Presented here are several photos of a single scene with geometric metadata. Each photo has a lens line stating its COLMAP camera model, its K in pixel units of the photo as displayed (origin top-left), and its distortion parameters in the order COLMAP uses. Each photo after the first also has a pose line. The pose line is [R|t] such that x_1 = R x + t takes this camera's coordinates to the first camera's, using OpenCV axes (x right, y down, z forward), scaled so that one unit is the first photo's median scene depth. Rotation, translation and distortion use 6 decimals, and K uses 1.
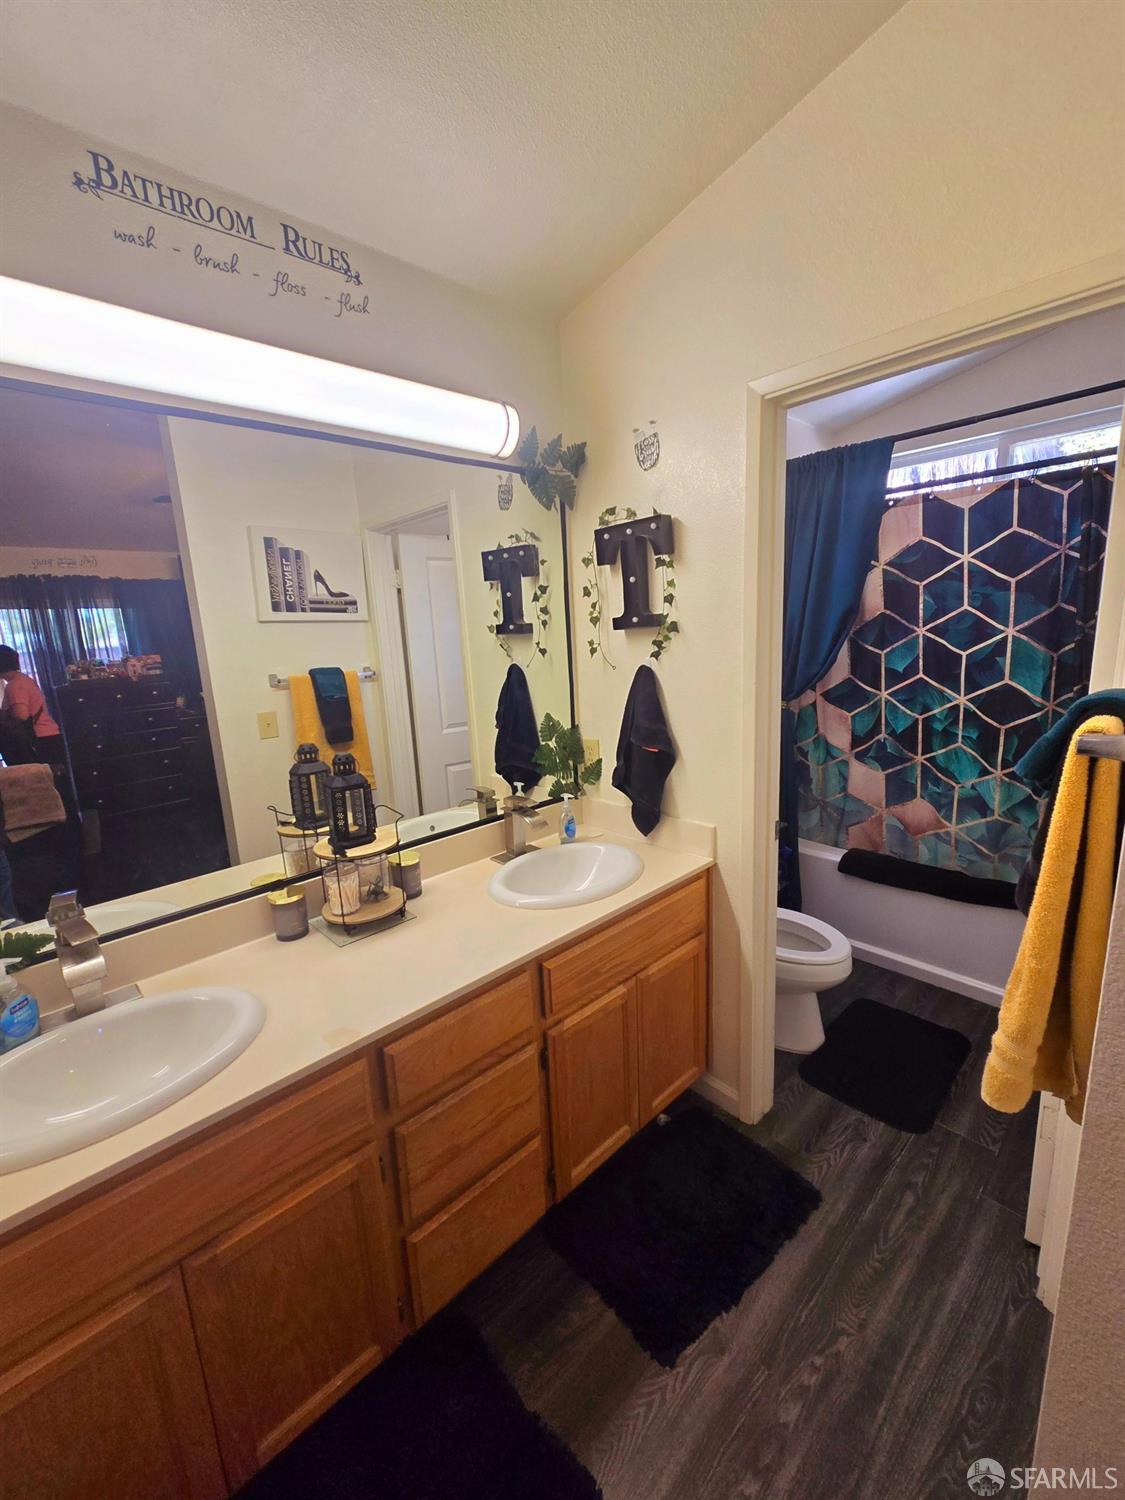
lens RADIAL K [[616.9, 0, 568.9], [0, 616.9, 751.1], [0, 0, 1]] dist [-0.000172, 0.000669]
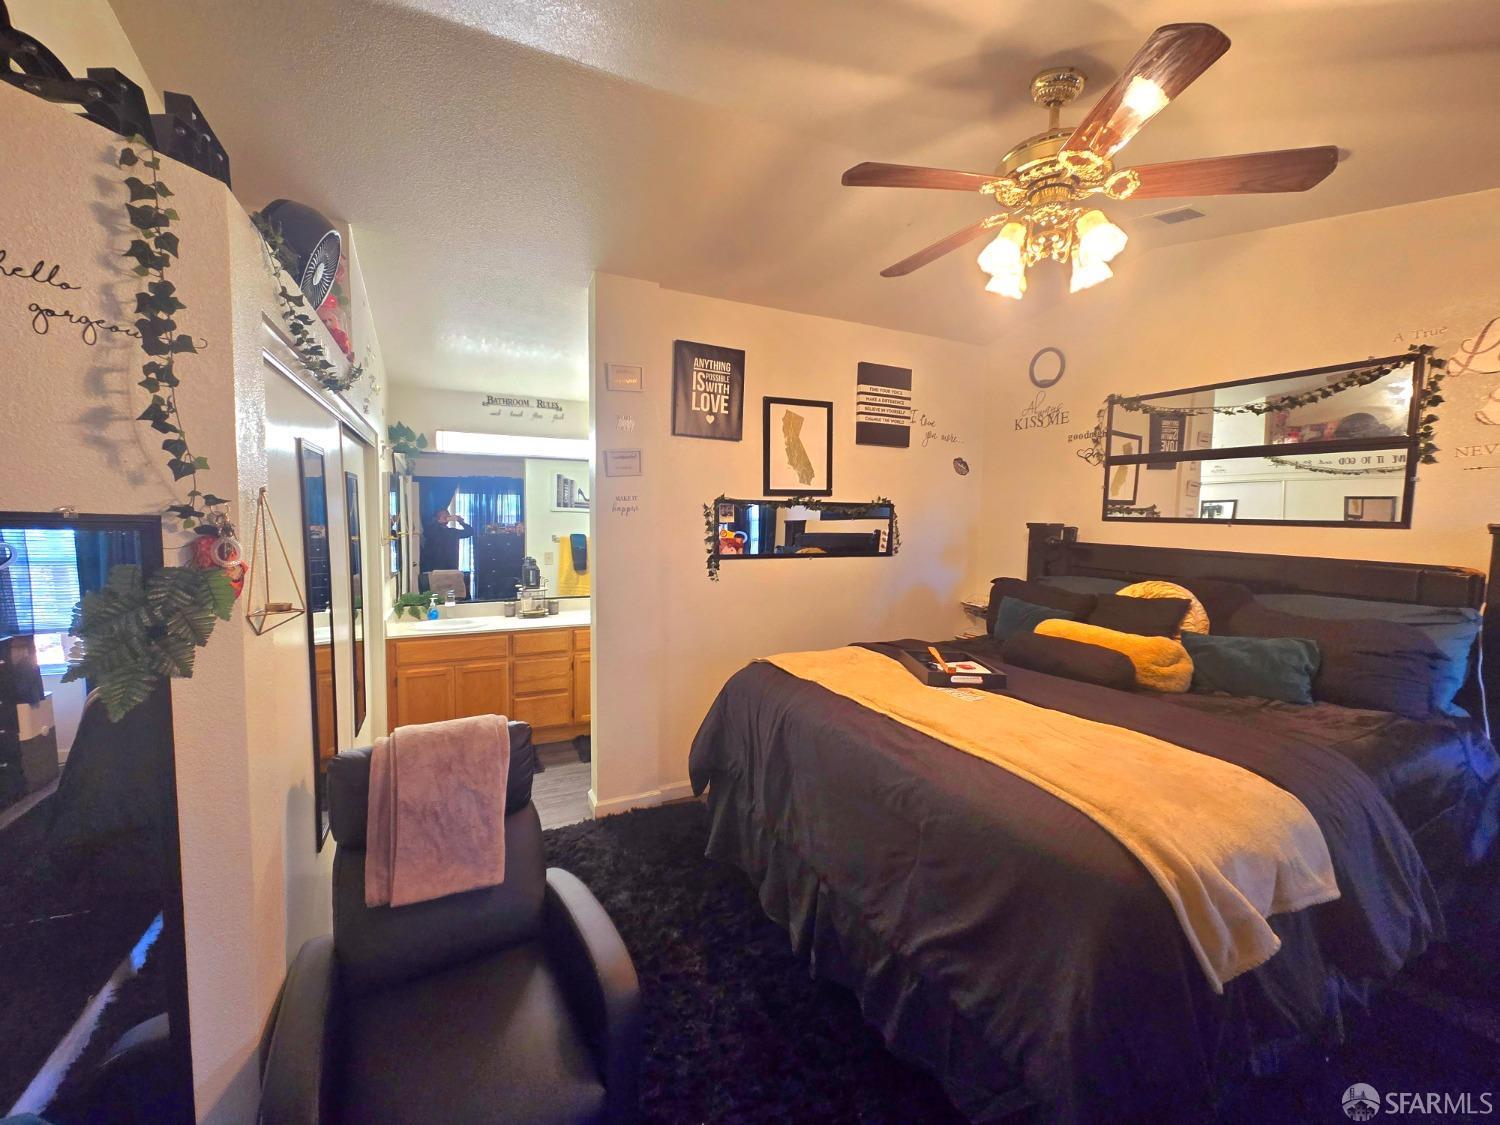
lens RADIAL K [[616.9, 0, 746.9], [0, 616.9, 560.0], [0, 0, 1]] dist [-0.000172, 0.000669]
pose [[0.947642, 0.081901, -0.308653, 1.670061], [-0.119513, 0.987269, -0.104960, 0.216802], [0.296127, 0.136353, 0.945366, -1.665036]]
